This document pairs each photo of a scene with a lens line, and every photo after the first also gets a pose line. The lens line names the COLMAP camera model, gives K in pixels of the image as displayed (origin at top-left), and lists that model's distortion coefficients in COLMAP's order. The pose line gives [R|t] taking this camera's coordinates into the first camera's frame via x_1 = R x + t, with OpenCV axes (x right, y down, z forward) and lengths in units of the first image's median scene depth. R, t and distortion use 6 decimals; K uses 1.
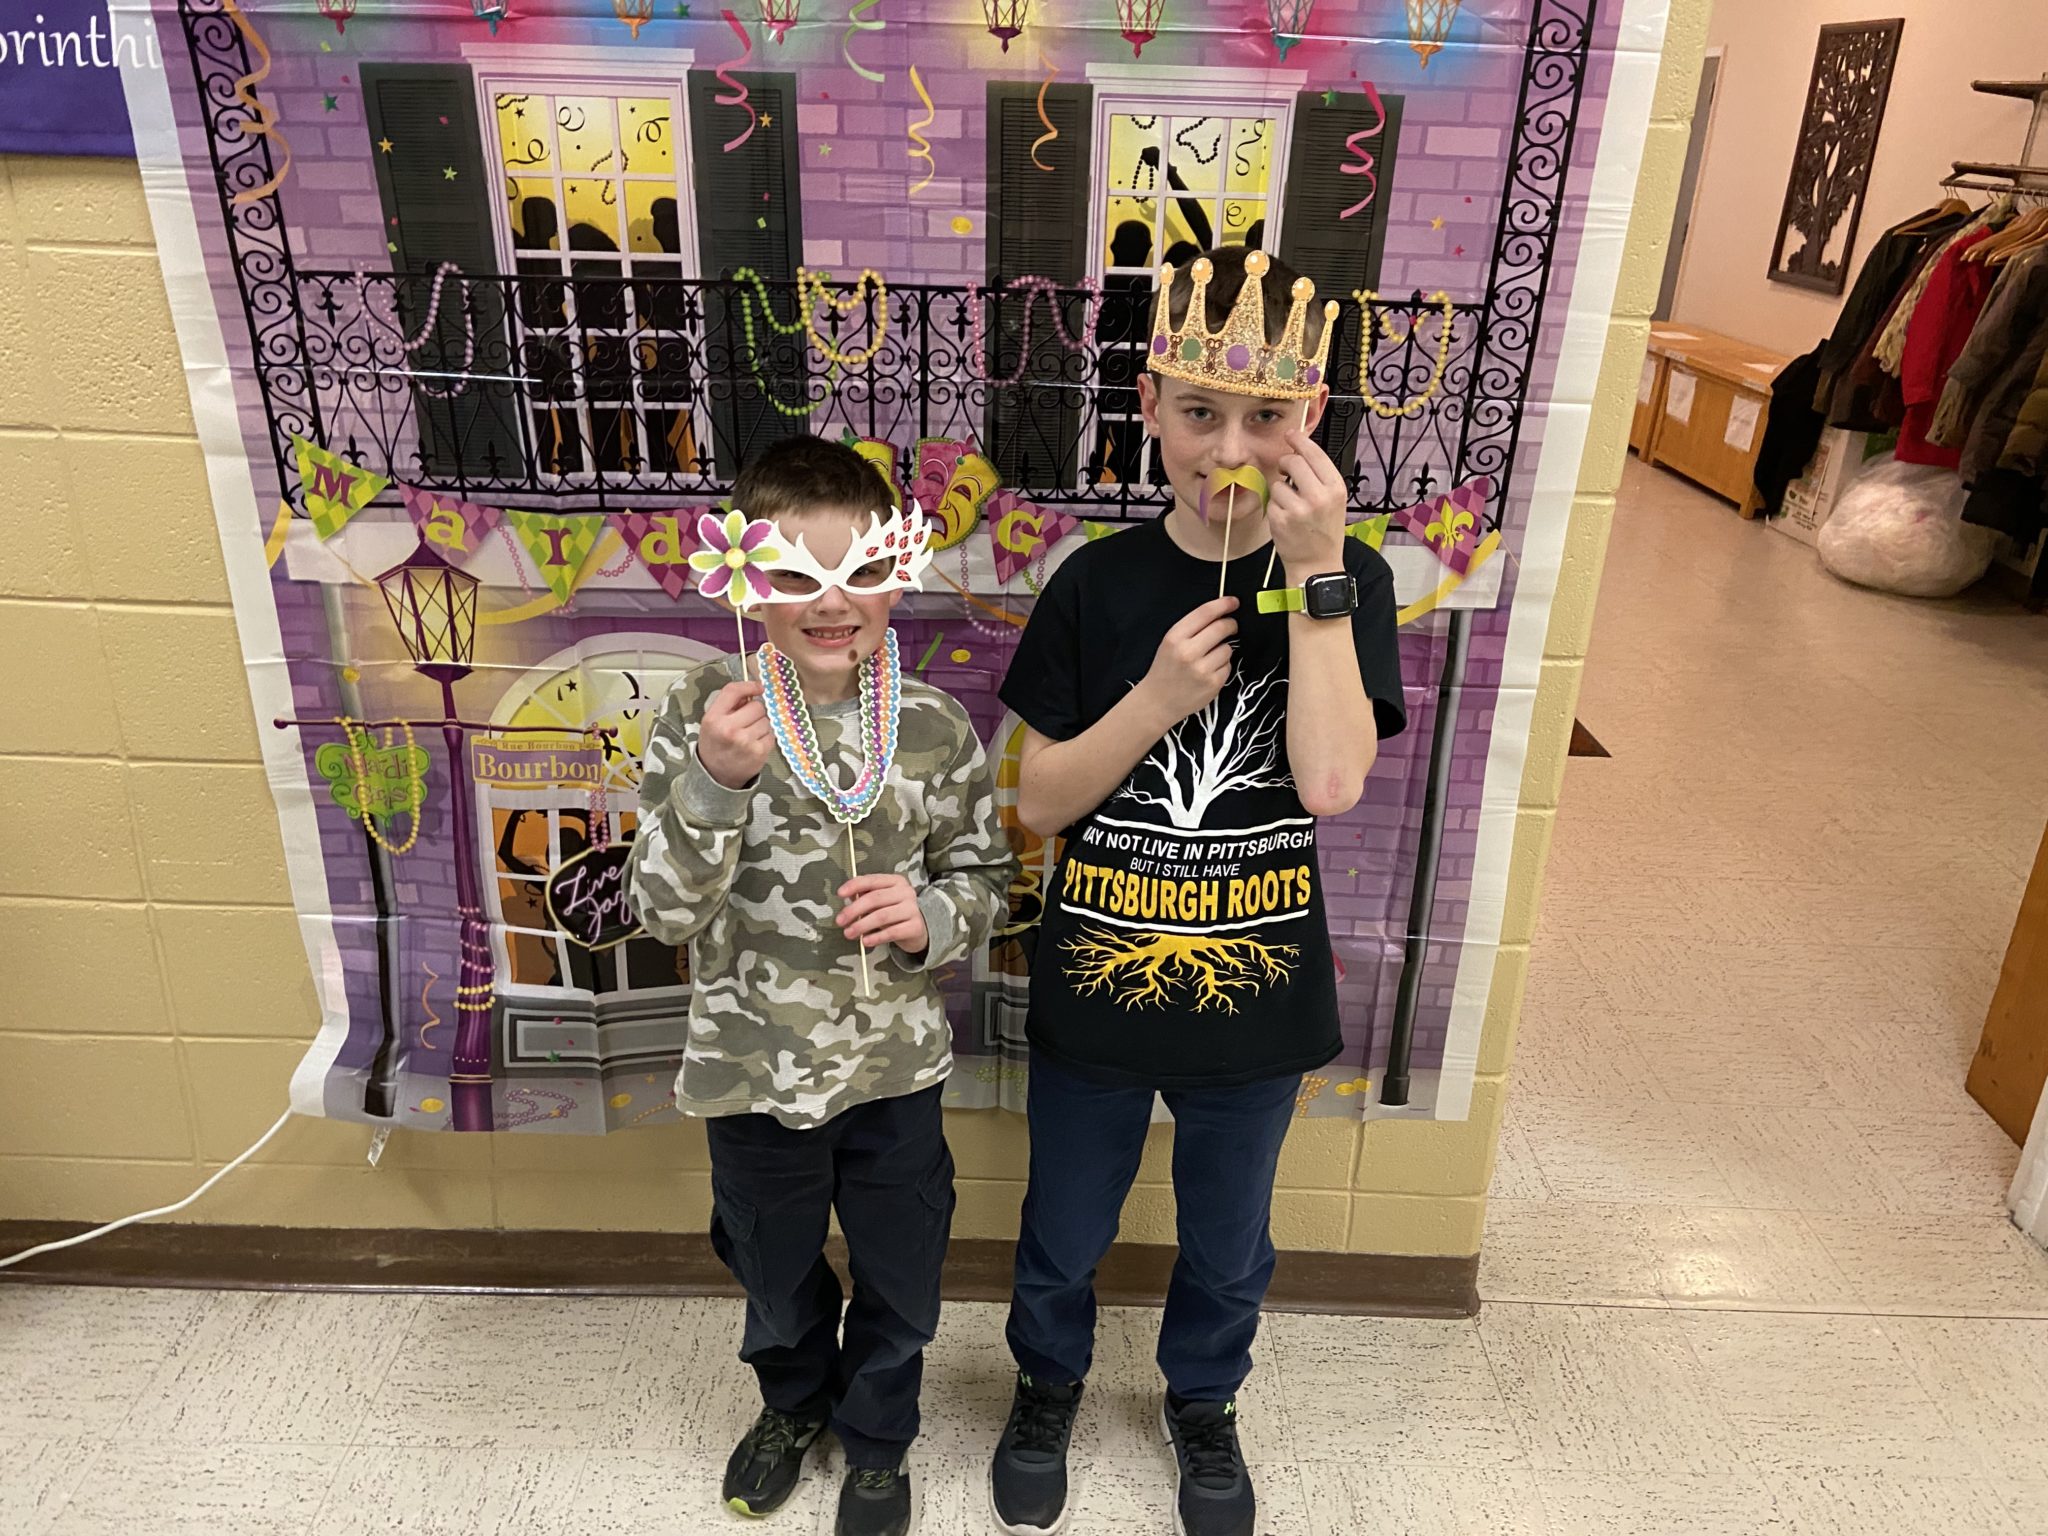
lens RADIAL K [[1621.8, 0, 1035.4], [0, 1621.8, 801.9], [0, 0, 1]] dist [0.120817, -0.162036]
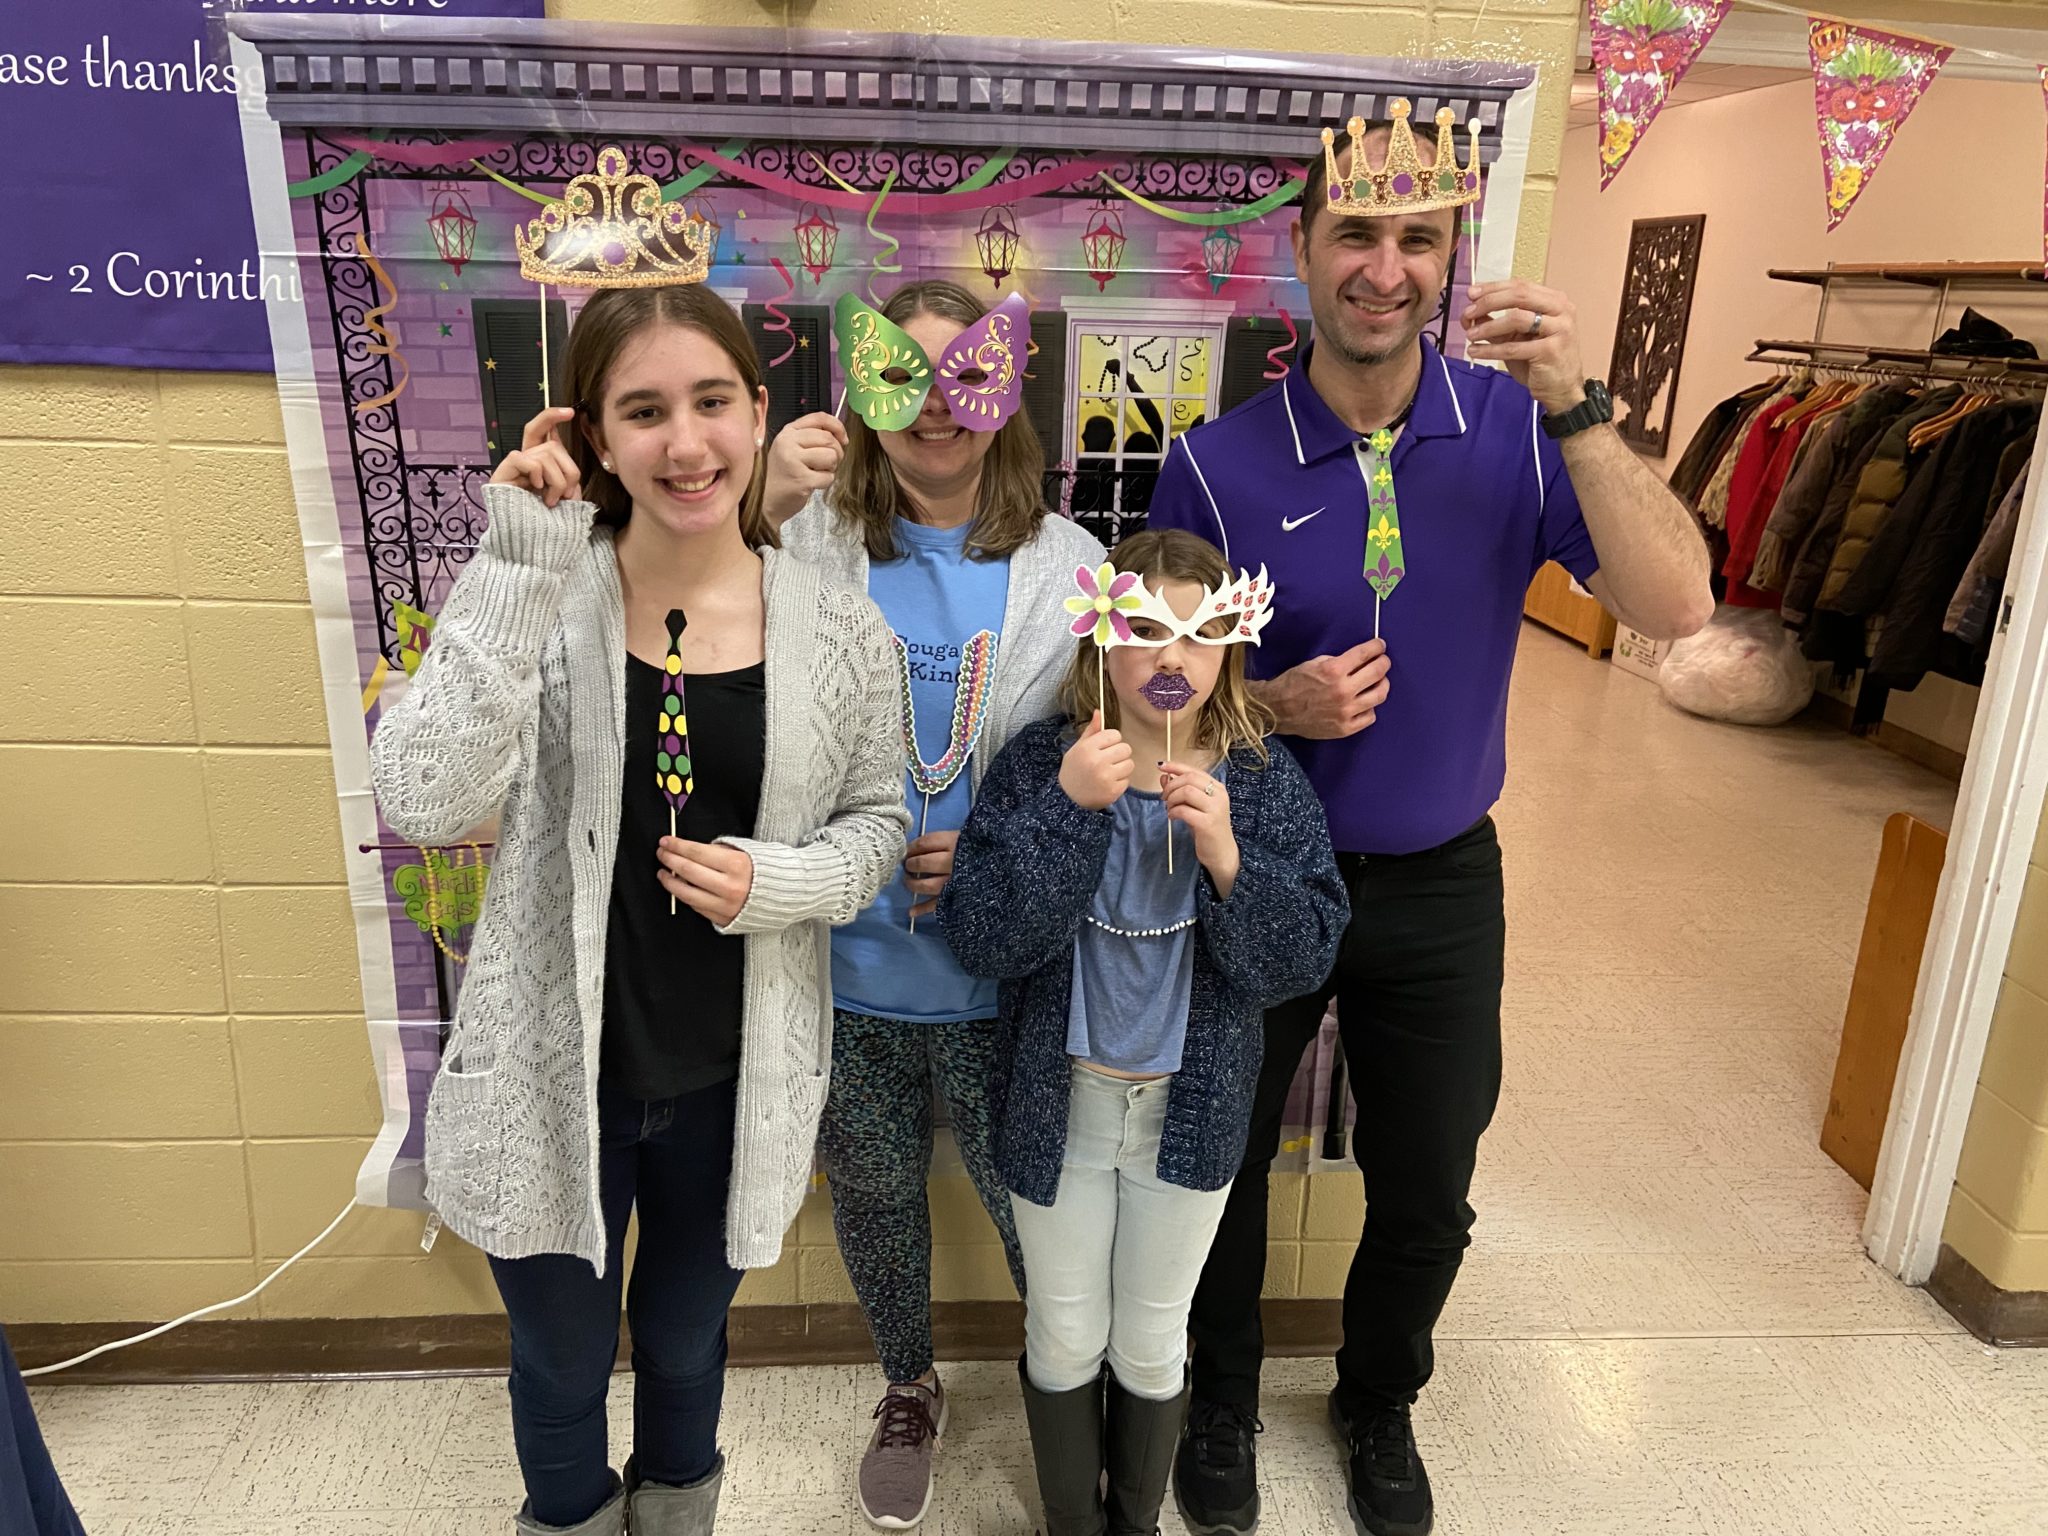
lens RADIAL K [[1621.8, 0, 1035.4], [0, 1621.8, 801.9], [0, 0, 1]] dist [0.120817, -0.162036]
pose [[0.996978, -0.027658, 0.072587, -0.081932], [0.034389, 0.995056, -0.093176, 0.046061], [-0.069651, 0.095391, 0.993000, -0.181731]]
